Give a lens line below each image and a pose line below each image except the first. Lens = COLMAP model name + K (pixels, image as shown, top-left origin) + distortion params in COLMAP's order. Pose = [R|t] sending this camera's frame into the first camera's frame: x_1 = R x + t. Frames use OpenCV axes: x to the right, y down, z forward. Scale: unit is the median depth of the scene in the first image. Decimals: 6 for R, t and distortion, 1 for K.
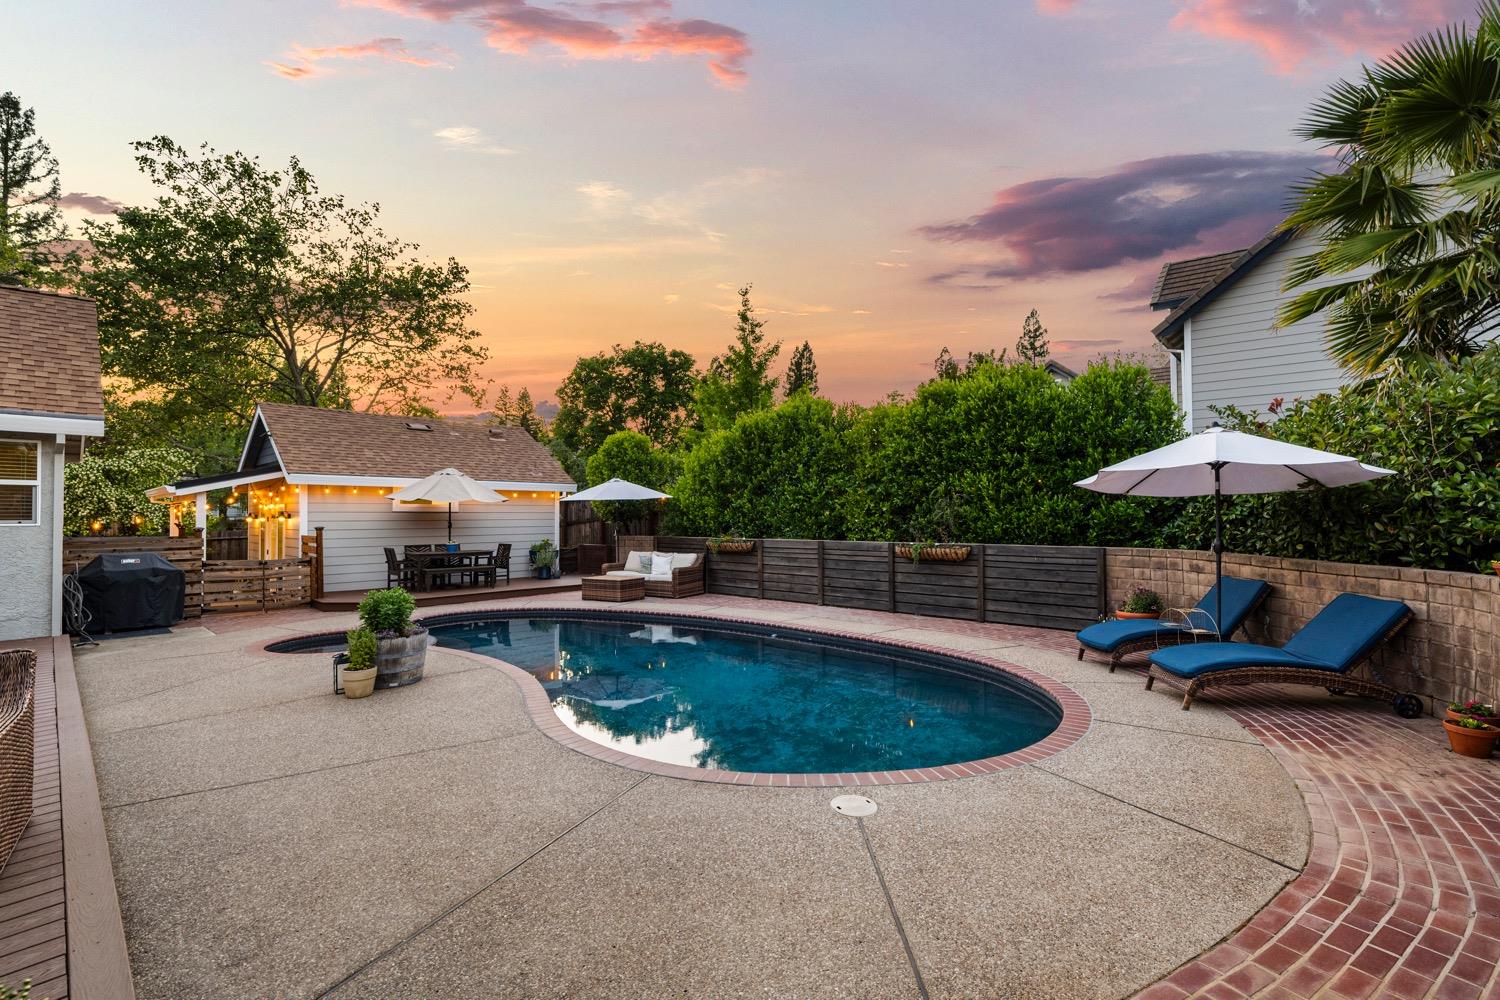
lens RADIAL K [[670.6, 0, 749.4], [0, 670.6, 504.8], [0, 0, 1]] dist [-0.000033, -0.000495]
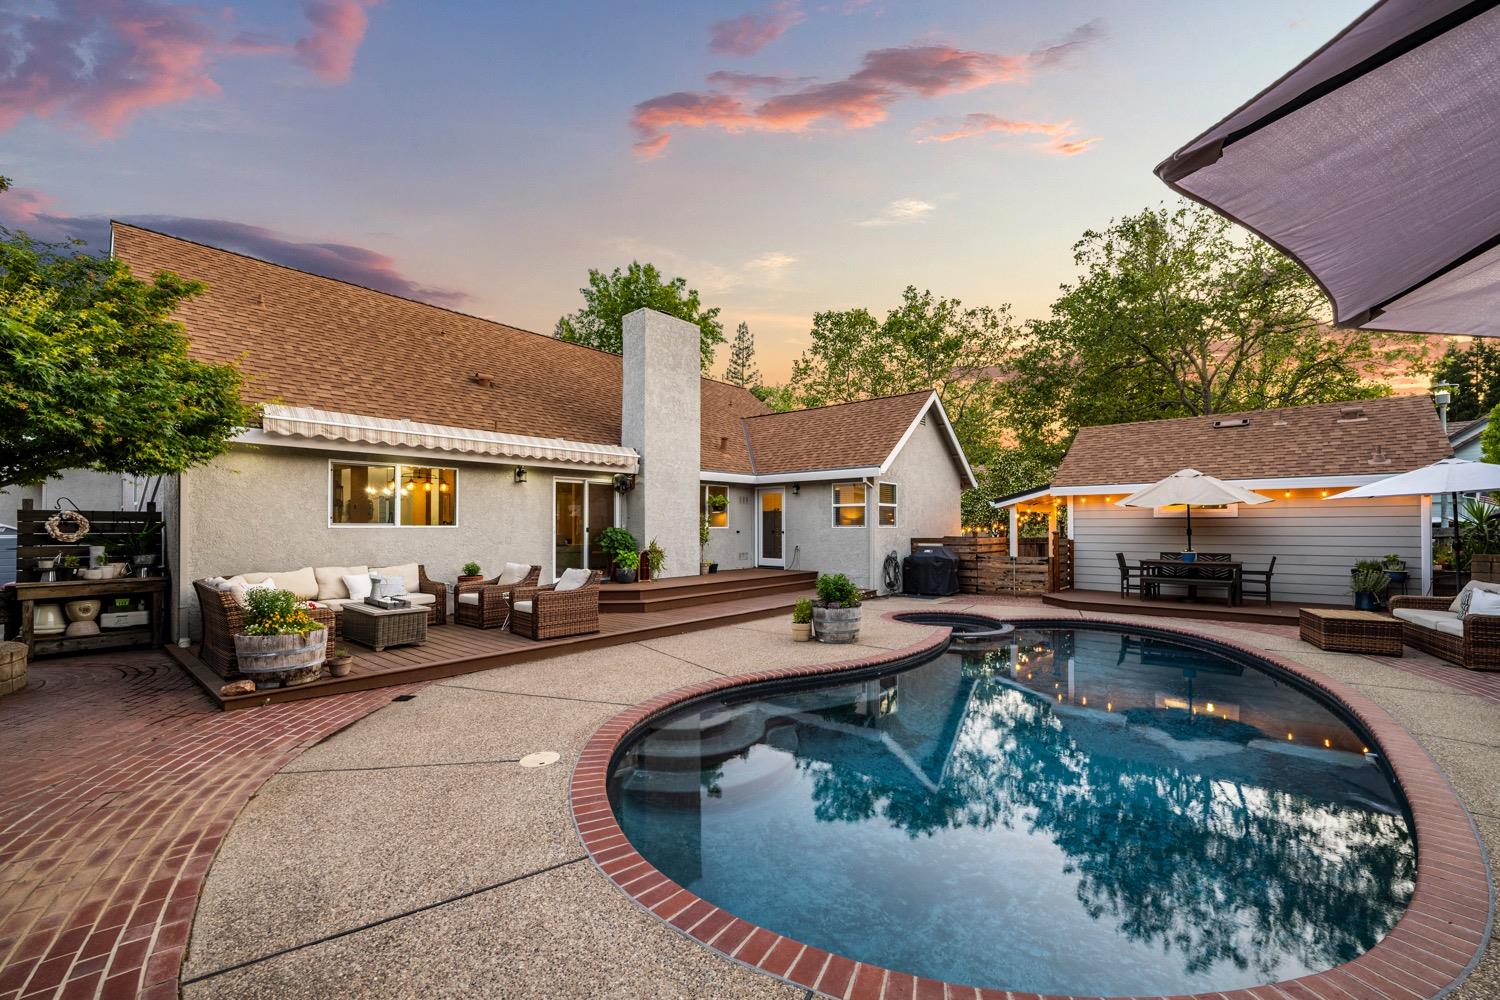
lens RADIAL K [[604.4, 0, 744.8], [0, 604.4, 508.6], [0, 0, 1]] dist [-0.004383, 0.000018]
pose [[0.039620, -0.026582, -0.998861, 0.477056], [0.018726, 0.999490, -0.025856, 0.012236], [0.999039, -0.017681, 0.040098, 0.501346]]
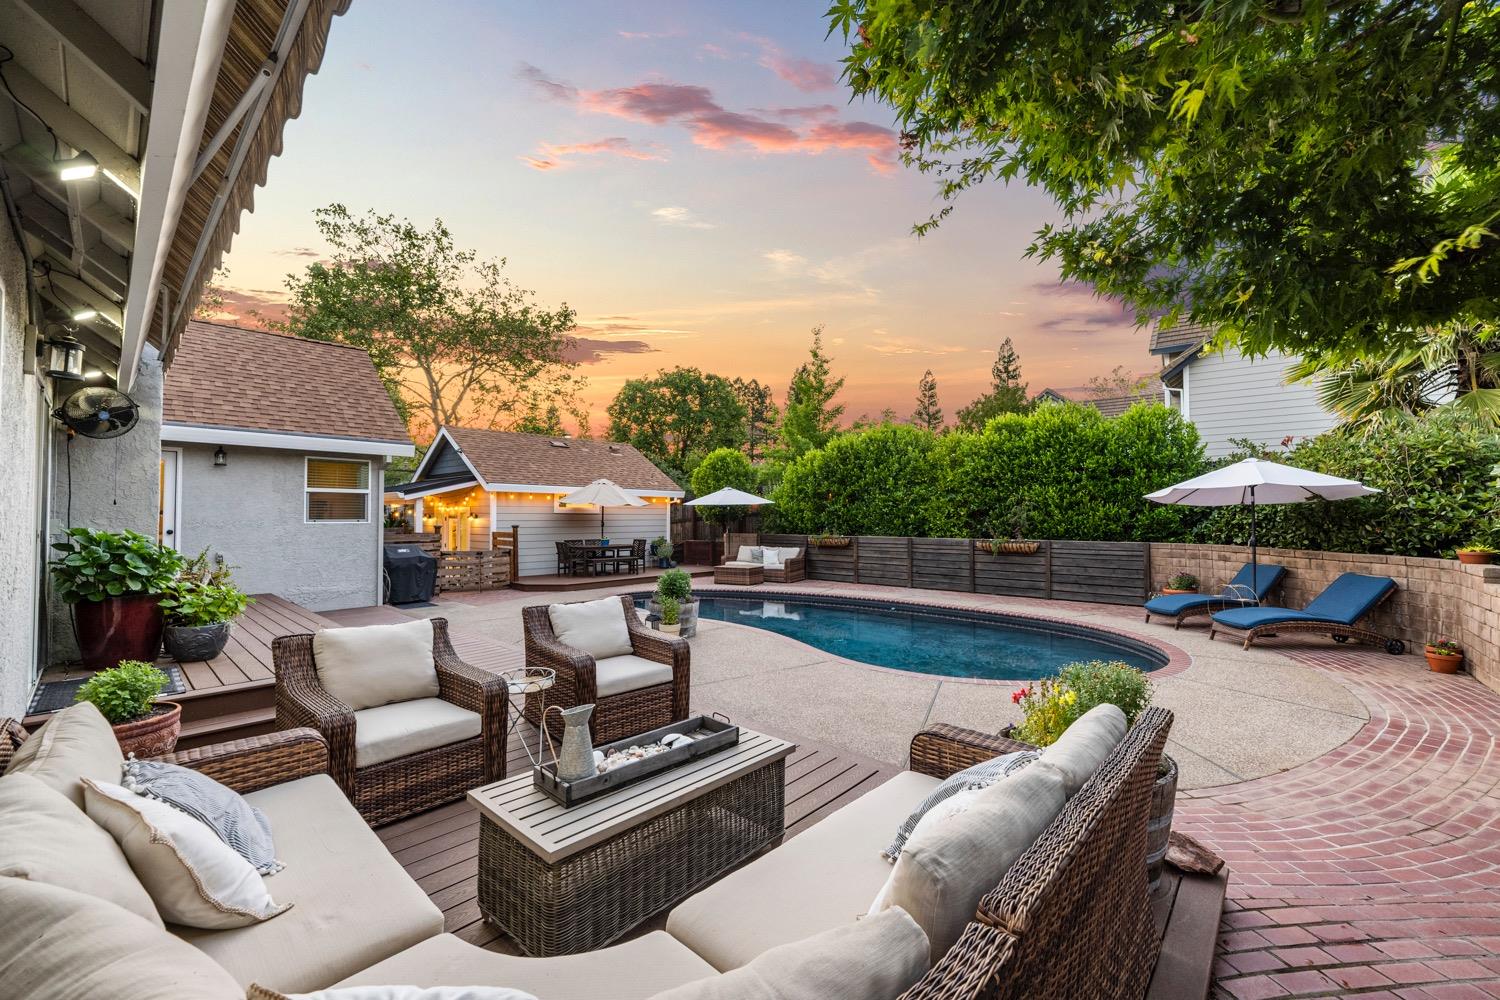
lens RADIAL K [[604.4, 0, 743.7], [0, 604.4, 505.4], [0, 0, 1]] dist [-0.004383, 0.000018]
pose [[0.999934, 0.004542, 0.010525, -0.268146], [-0.004513, 0.999986, -0.002823, -0.004076], [-0.010537, 0.002775, 0.999941, -0.181902]]
